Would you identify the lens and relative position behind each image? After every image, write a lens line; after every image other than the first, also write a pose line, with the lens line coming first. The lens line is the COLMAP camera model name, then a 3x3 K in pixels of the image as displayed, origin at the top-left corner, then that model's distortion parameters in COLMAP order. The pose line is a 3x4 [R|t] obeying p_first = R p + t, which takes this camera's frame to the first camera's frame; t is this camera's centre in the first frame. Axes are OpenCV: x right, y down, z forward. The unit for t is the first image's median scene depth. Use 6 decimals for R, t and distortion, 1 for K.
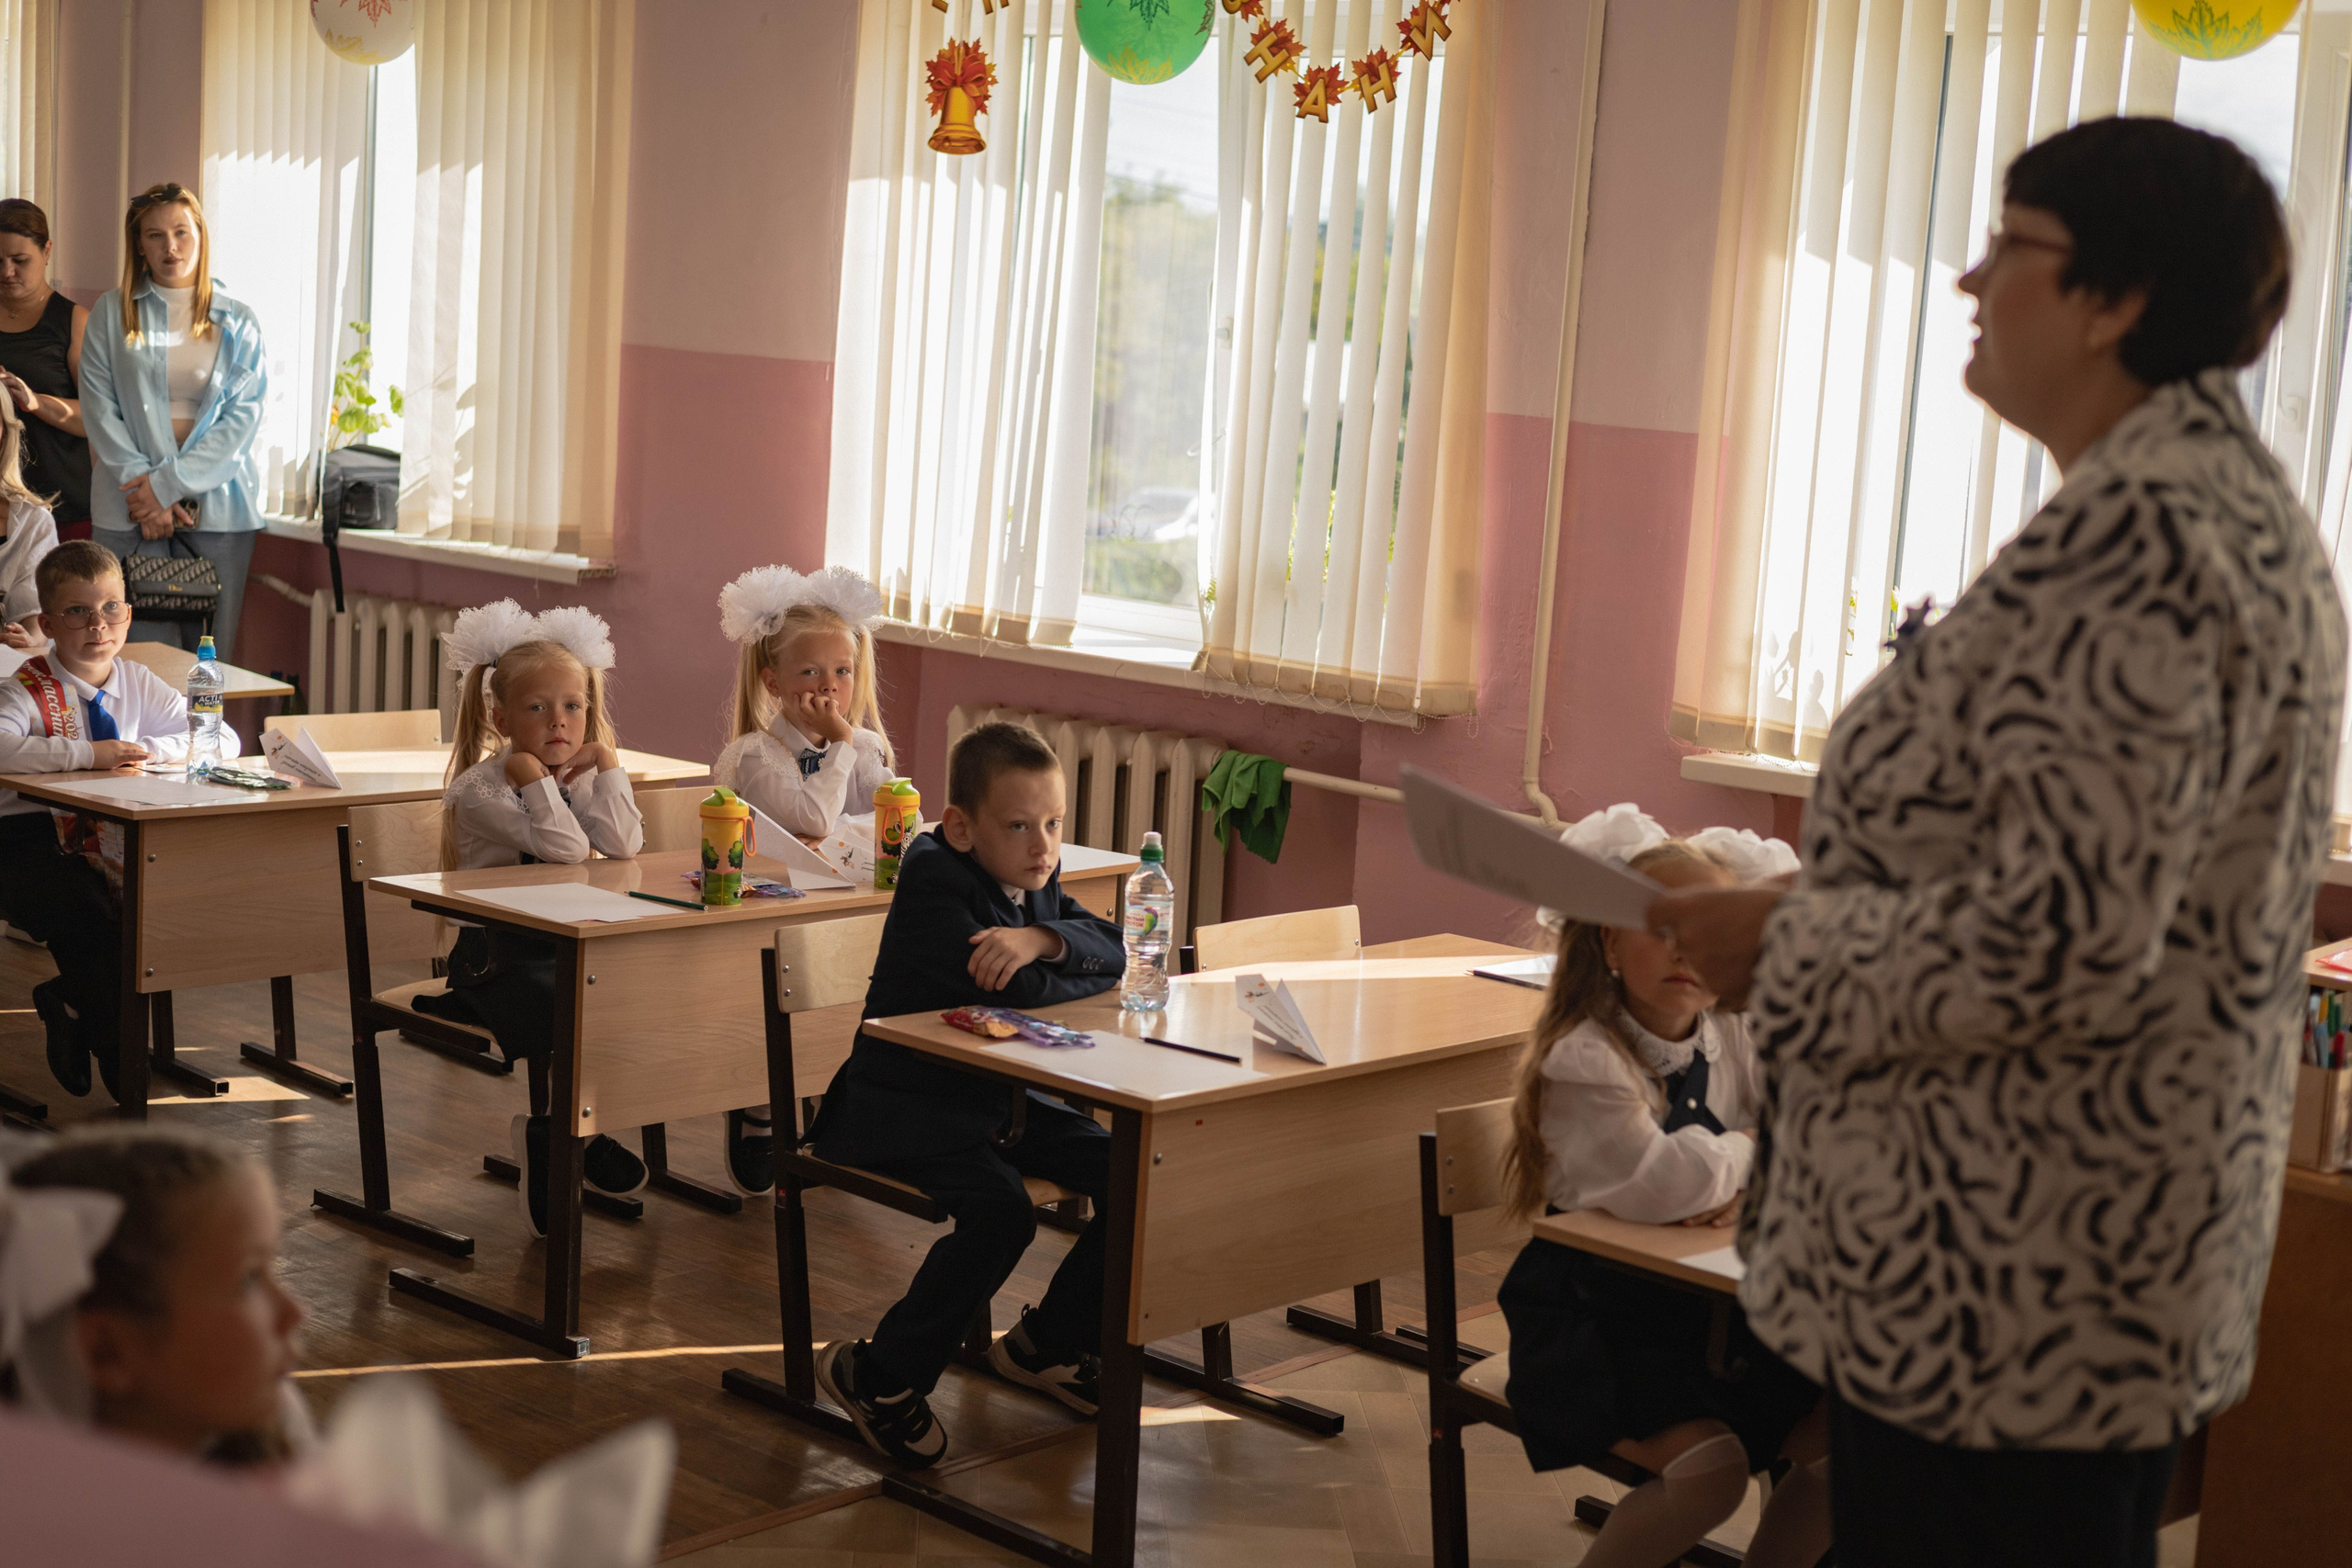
lens RADIAL K [[3303.5, 0, 1189.6], [0, 3303.5, 779.4], [0, 0, 1]] dist [0.015185, 0.000000]
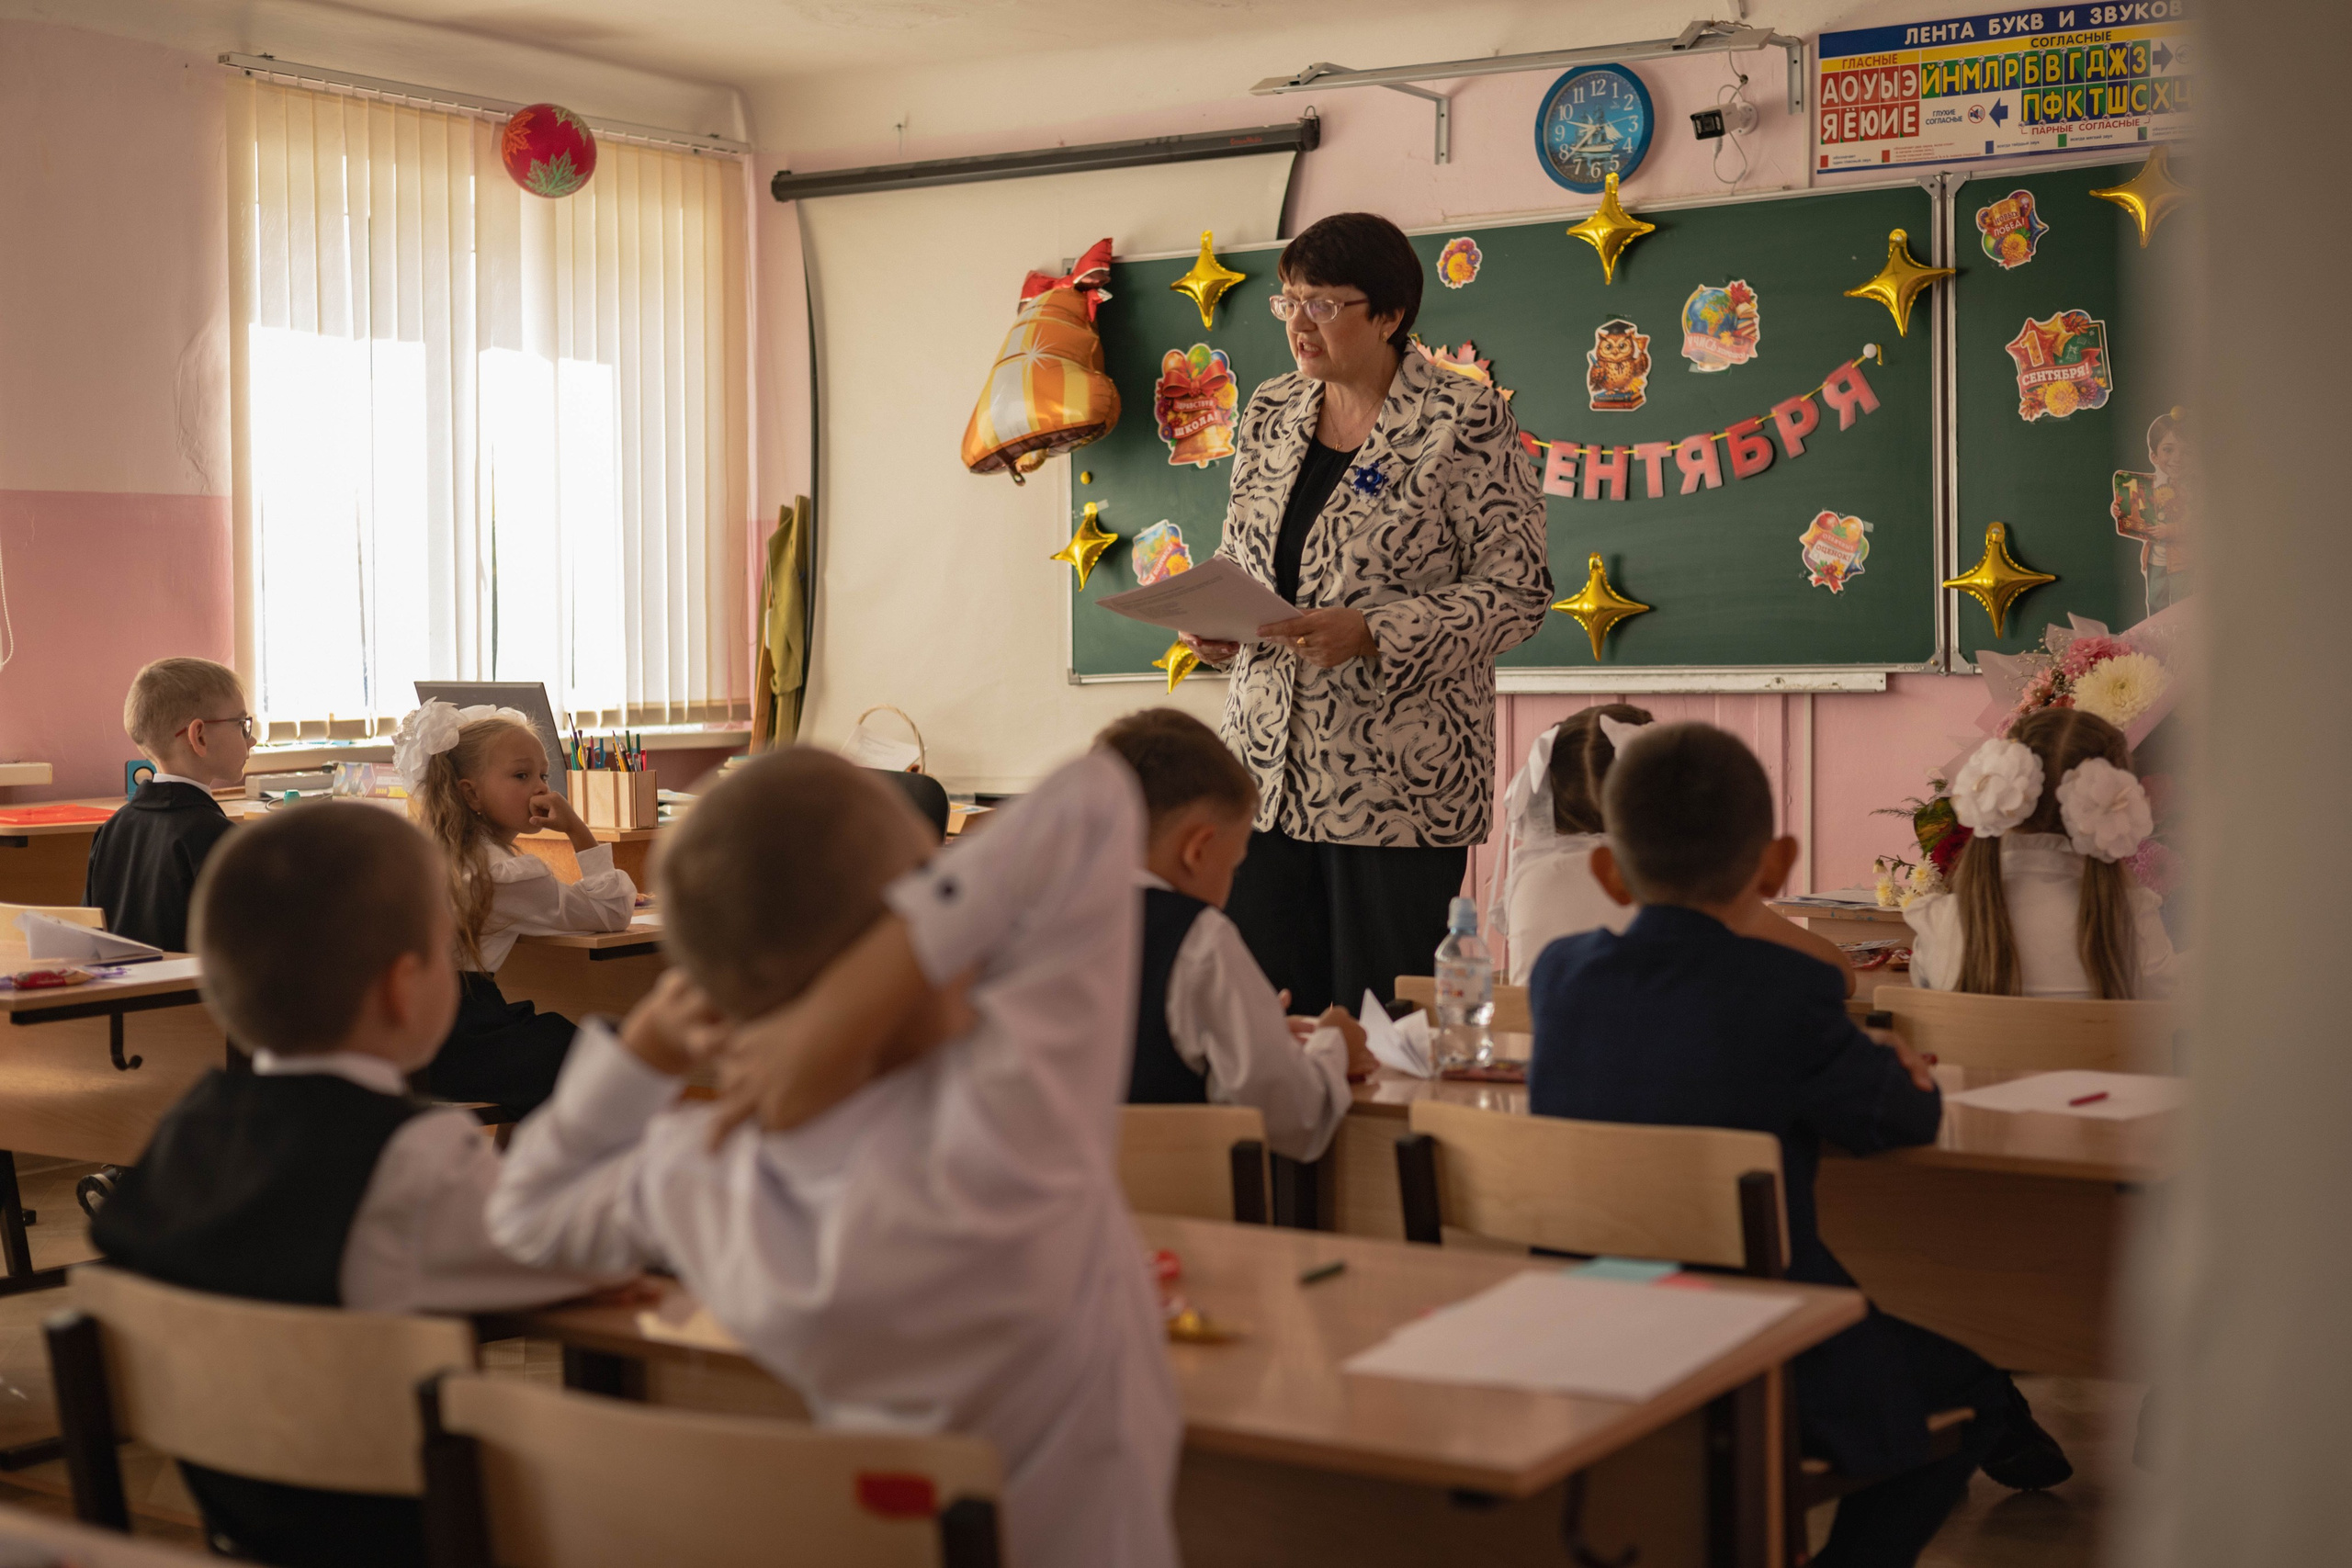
lens RADIAL K [[3303.5, 0, 1168.2], [0, 3303.5, 775.5], [0, 0, 1]] dist [0.015185, 0.000000]
pose [[-0.126904, -0.098800, 0.986982, -1.466914], [0.138094, 0.983577, 0.116215, -0.096126], [-0.982255, 0.151044, -0.111176, 1.129679]]
